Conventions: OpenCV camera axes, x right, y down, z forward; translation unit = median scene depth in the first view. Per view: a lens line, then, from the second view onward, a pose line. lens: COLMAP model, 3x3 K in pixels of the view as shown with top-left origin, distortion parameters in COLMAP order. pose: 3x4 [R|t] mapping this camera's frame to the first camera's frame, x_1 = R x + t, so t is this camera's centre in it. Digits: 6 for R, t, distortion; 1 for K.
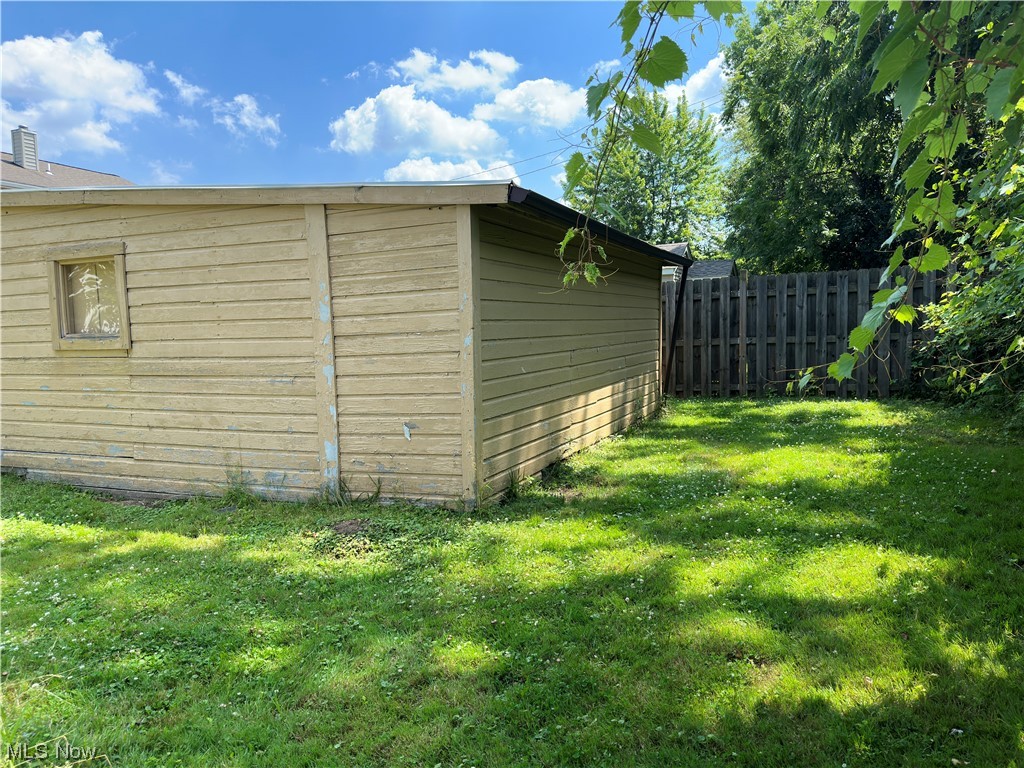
lens RADIAL K [[714.8, 0, 512.0], [0, 714.8, 384.0], [0, 0, 1]] dist [0.040250, -0.058269]
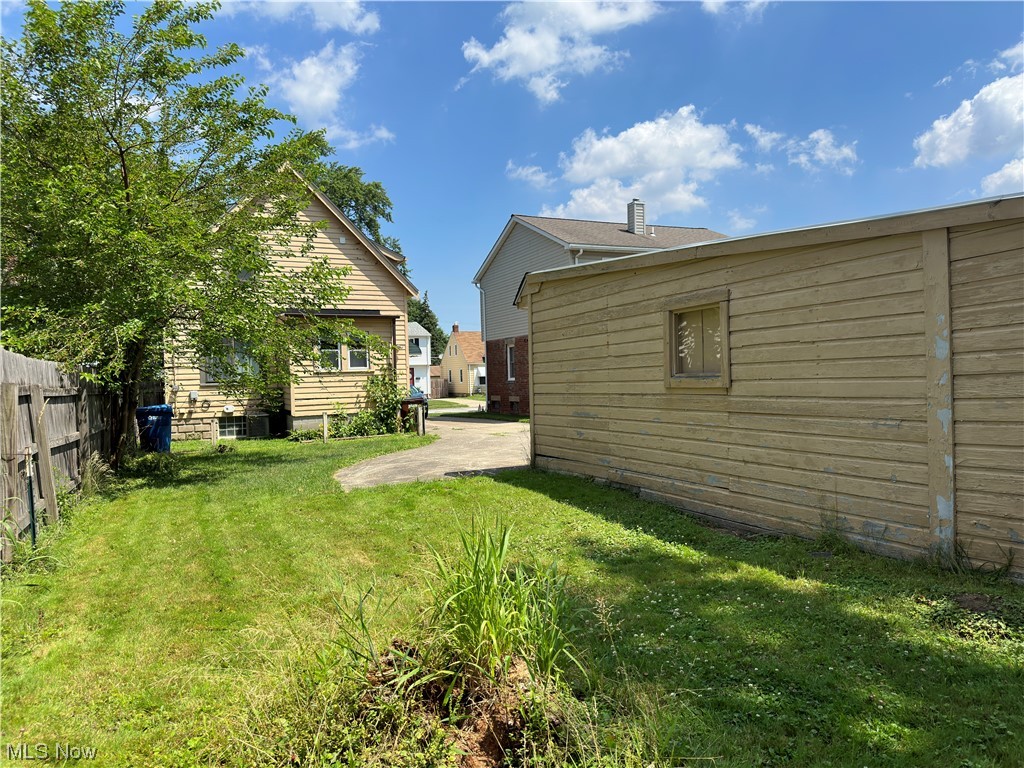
lens RADIAL K [[714.8, 0, 512.0], [0, 714.8, 384.0], [0, 0, 1]] dist [0.040250, -0.058269]
pose [[0.730691, 0.006960, -0.682673, -0.041755], [-0.040511, 0.998628, -0.033179, -0.005644], [0.681506, 0.051899, 0.729970, -0.003109]]
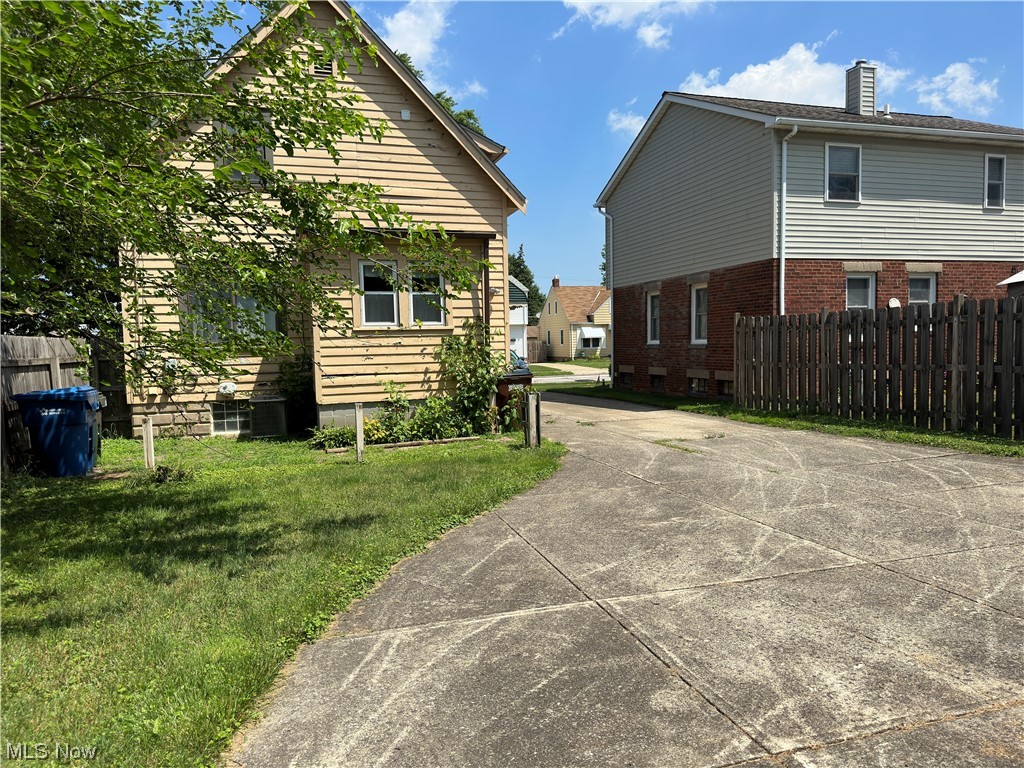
lens RADIAL K [[714.8, 0, 512.0], [0, 714.8, 384.0], [0, 0, 1]] dist [0.040250, -0.058269]
pose [[0.637556, 0.053131, -0.768570, -1.088773], [-0.051149, 0.998337, 0.026585, -0.056034], [0.768704, 0.022362, 0.639213, 0.804132]]
